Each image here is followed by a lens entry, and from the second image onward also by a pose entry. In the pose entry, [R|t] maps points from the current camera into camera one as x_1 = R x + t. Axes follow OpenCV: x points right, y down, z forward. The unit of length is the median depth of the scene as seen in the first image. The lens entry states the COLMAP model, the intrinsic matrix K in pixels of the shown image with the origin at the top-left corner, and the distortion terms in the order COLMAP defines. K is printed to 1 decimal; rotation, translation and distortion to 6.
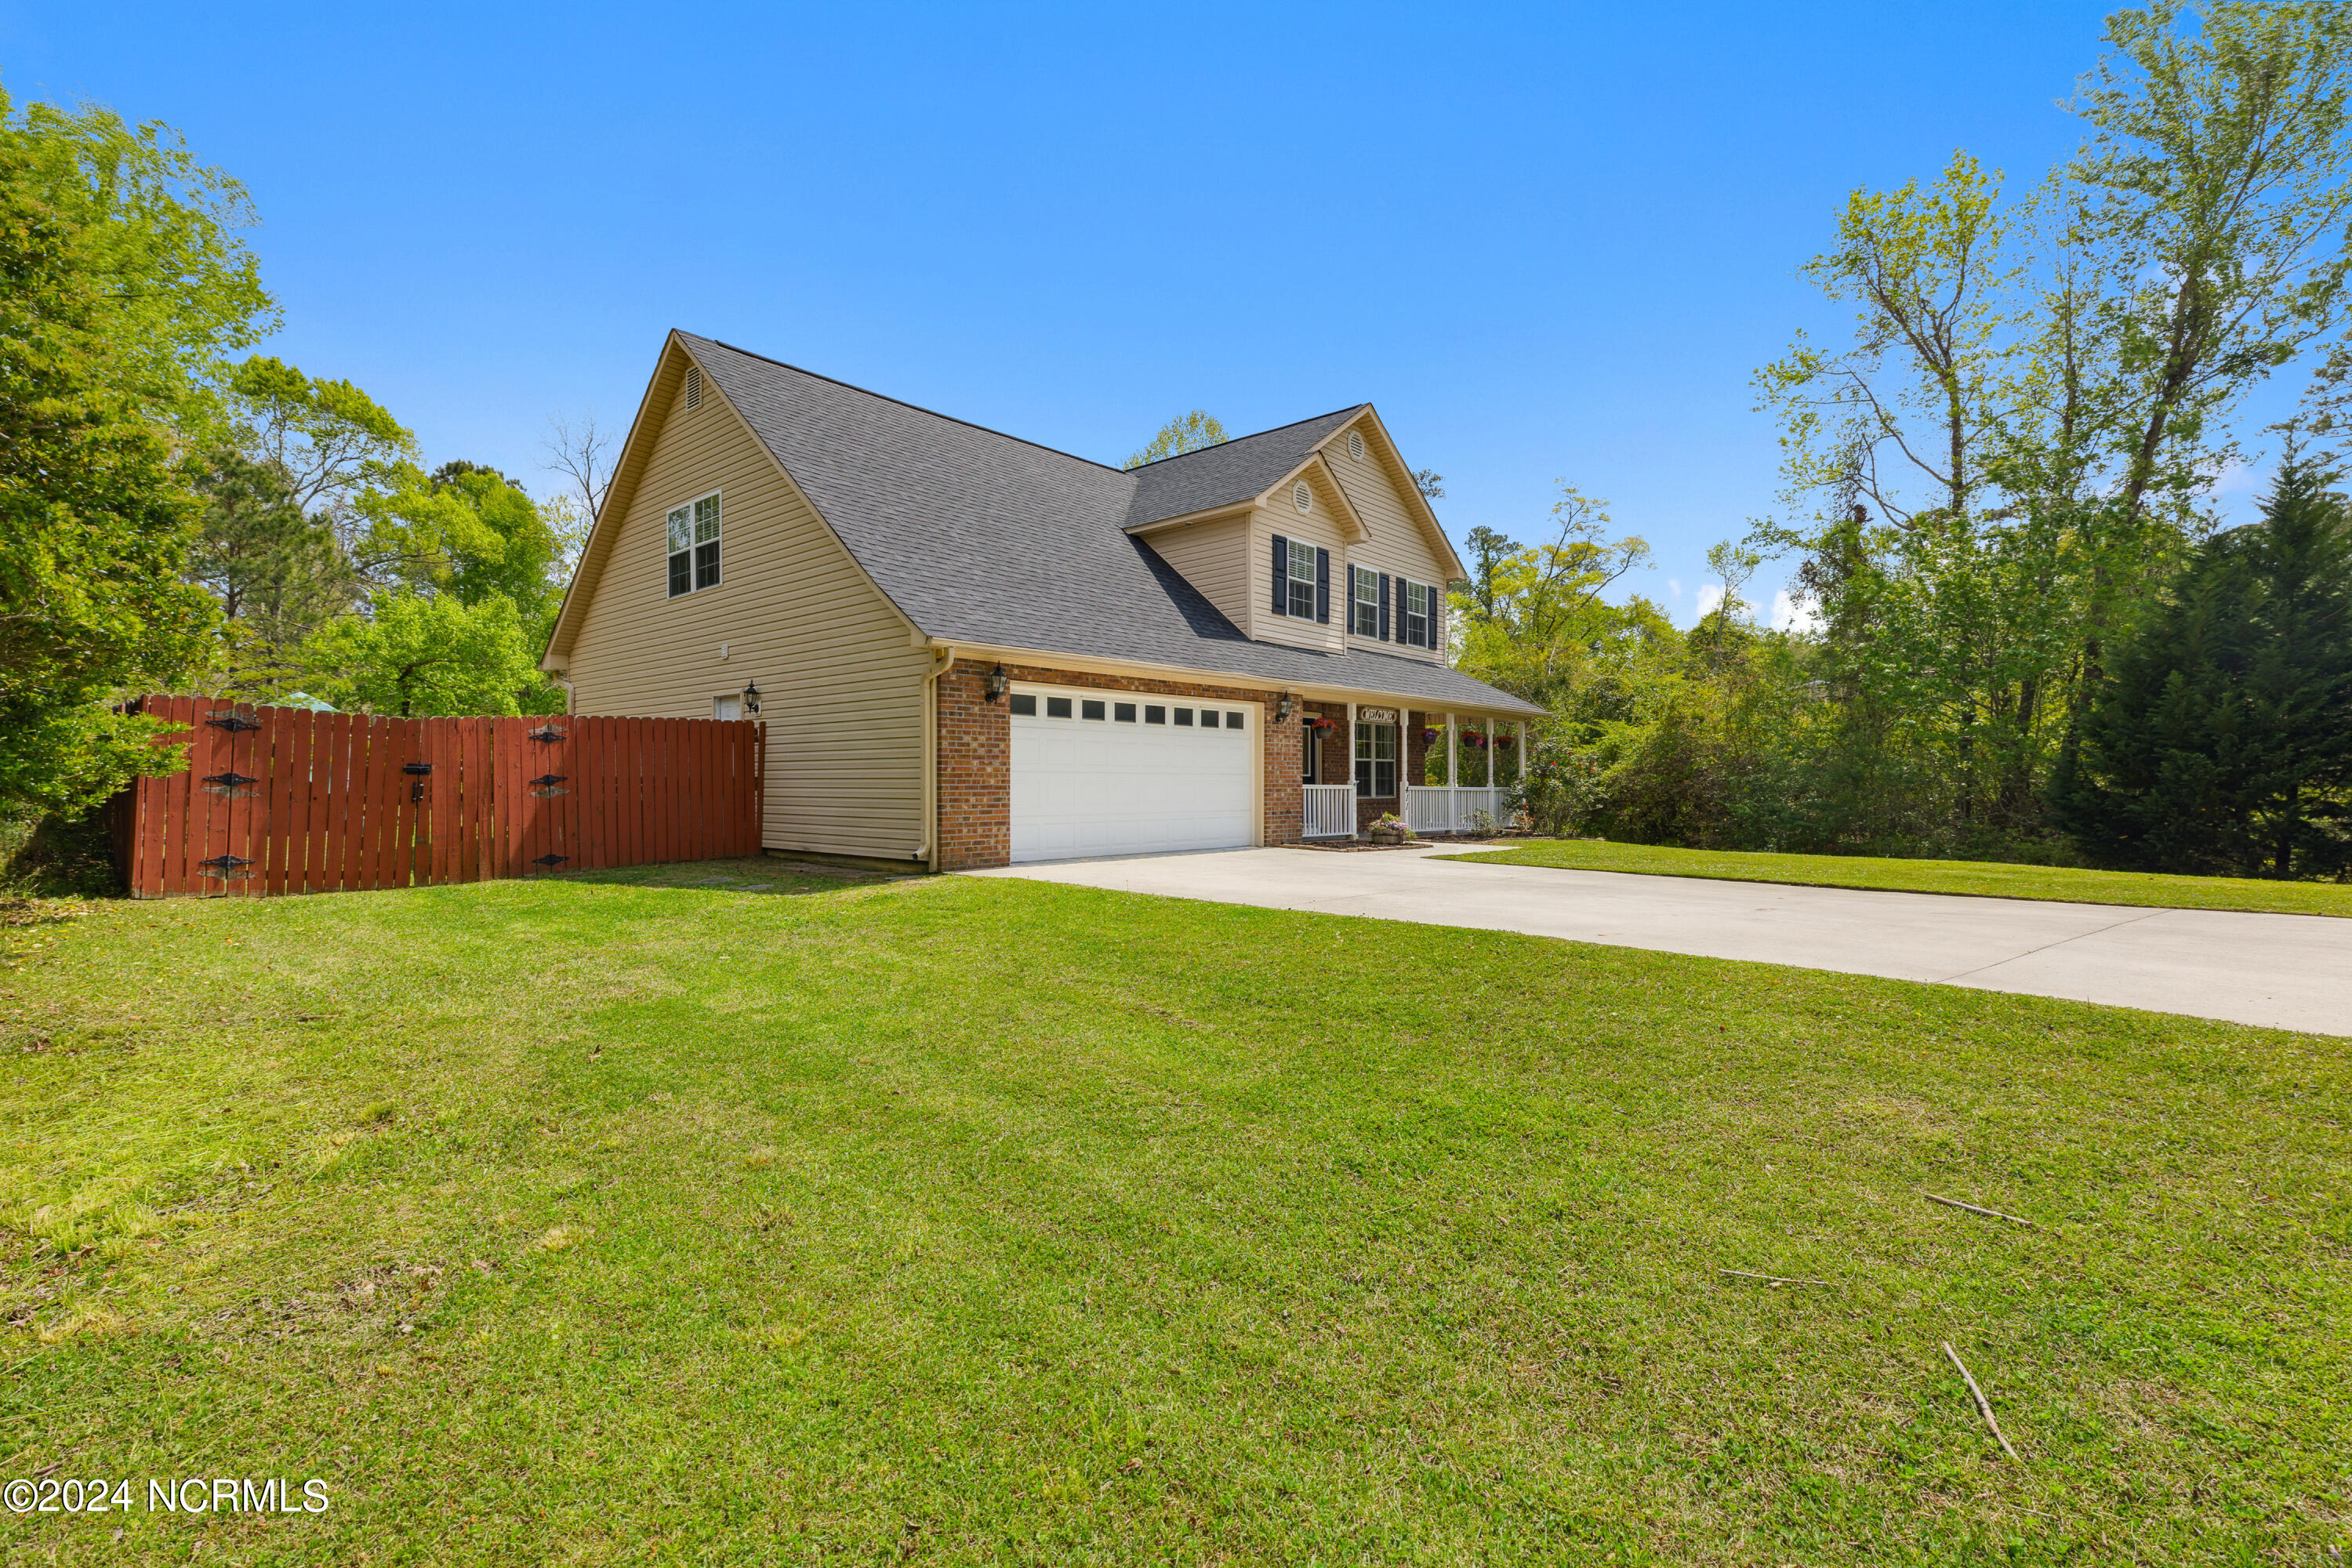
lens RADIAL K [[1079.0, 0, 1166.3], [0, 1079.0, 785.5], [0, 0, 1]] dist [0.000641, 0.000202]
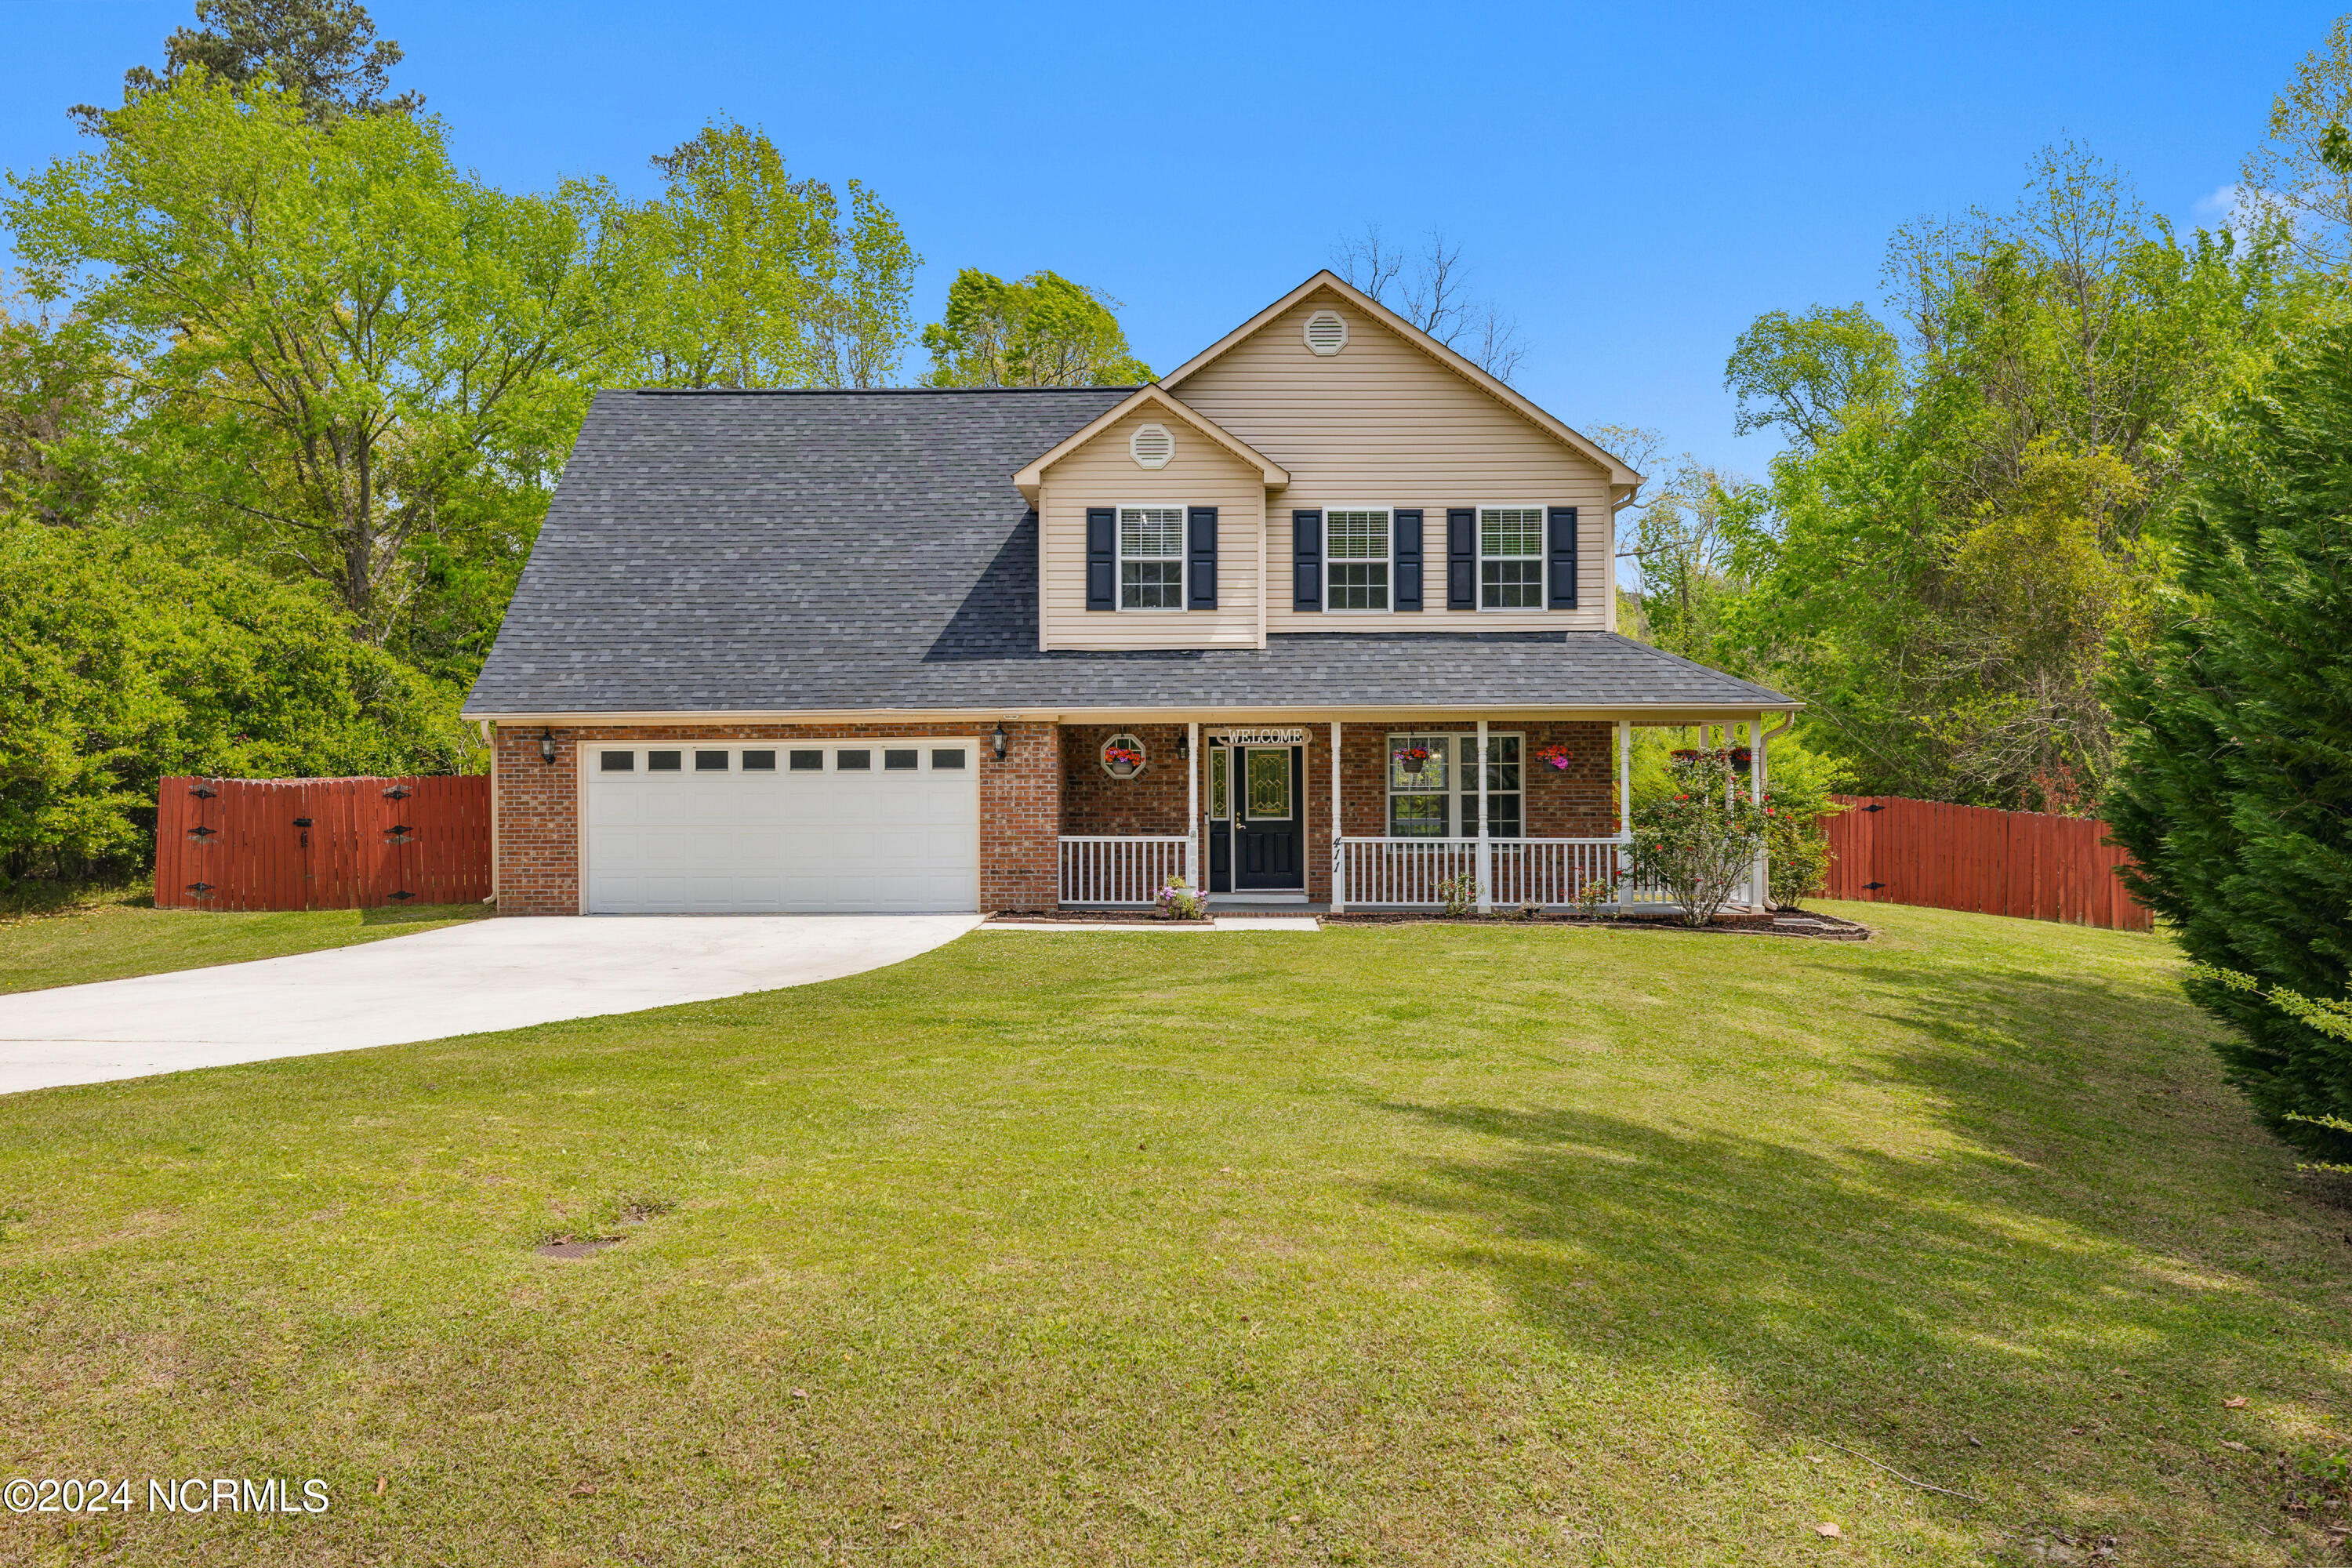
lens RADIAL K [[2337.2, 0, 1176.0], [0, 2337.2, 784.0], [0, 0, 1]] dist [-0.007280, 0.018871]
pose [[0.645025, -0.002852, -0.764156, 1.521303], [0.006096, 0.999980, 0.001414, -0.041754], [0.764137, -0.005570, 0.645030, -0.025823]]
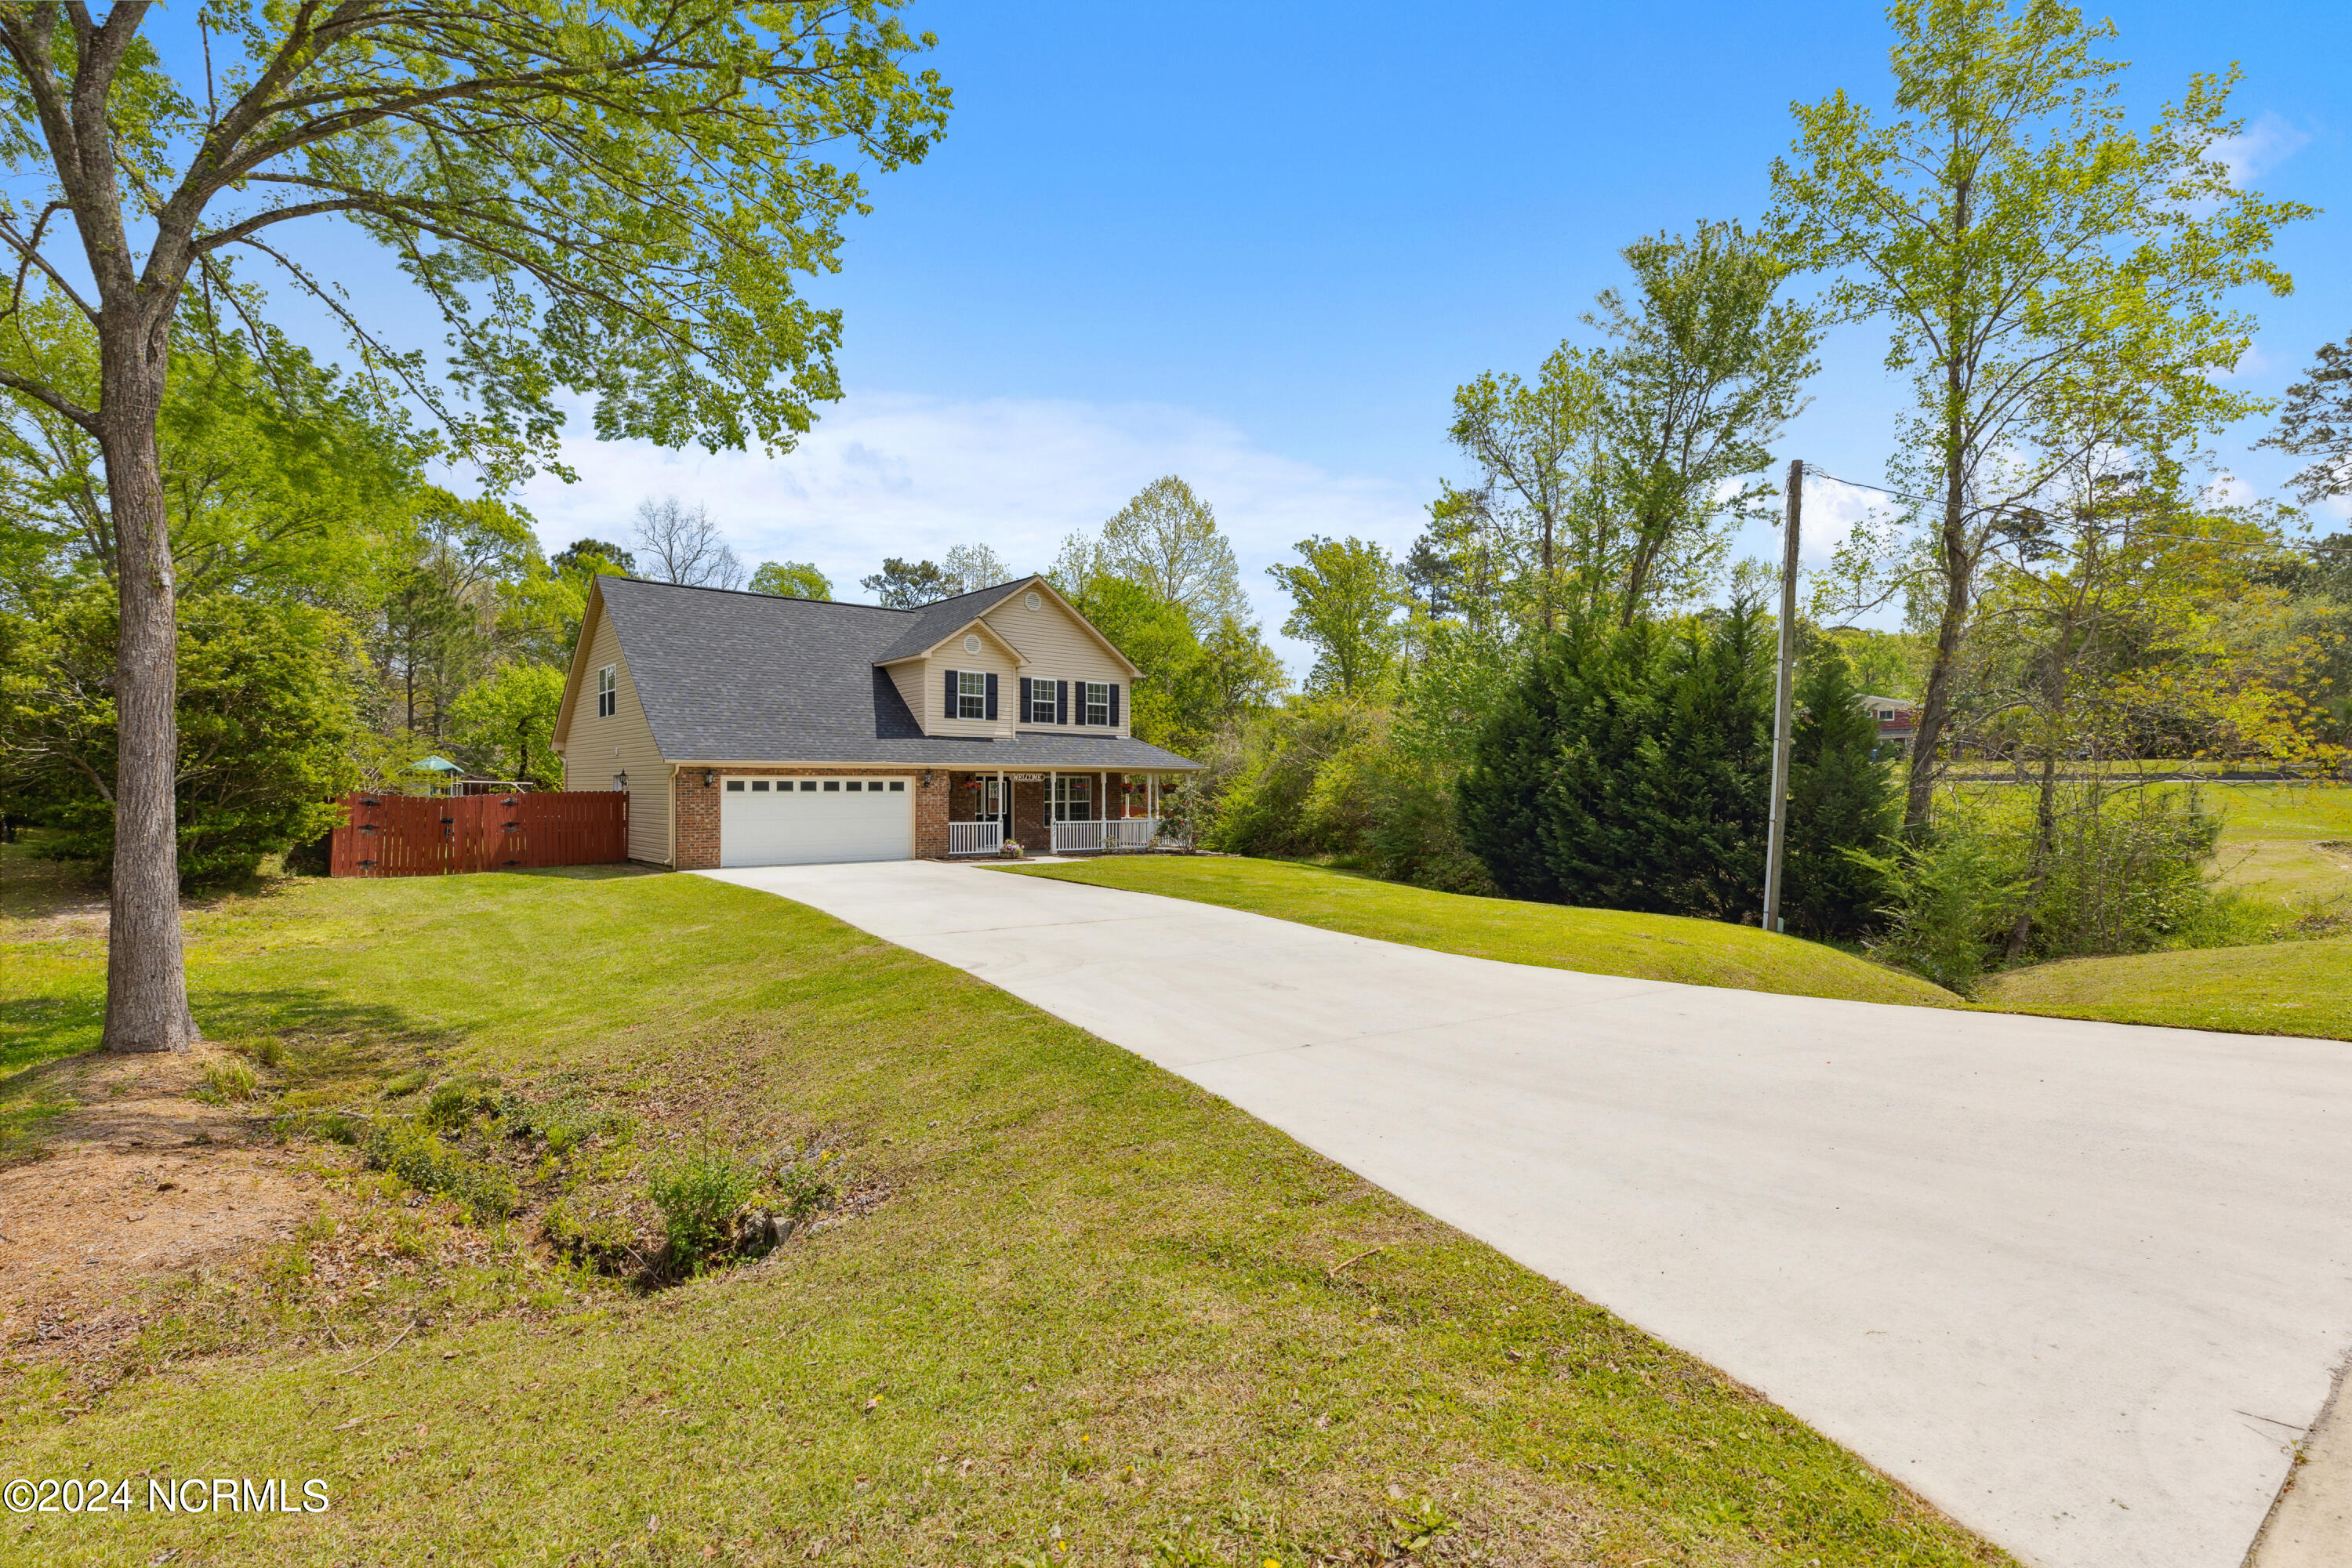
lens RADIAL K [[1146.5, 0, 1174.1], [0, 1146.5, 777.9], [0, 0, 1]] dist [-0.005657, -0.000520]
pose [[0.990062, -0.000595, -0.140627, 0.750666], [-0.000577, 0.999965, -0.008291, -0.057581], [0.140627, 0.008290, 0.990028, -0.749029]]
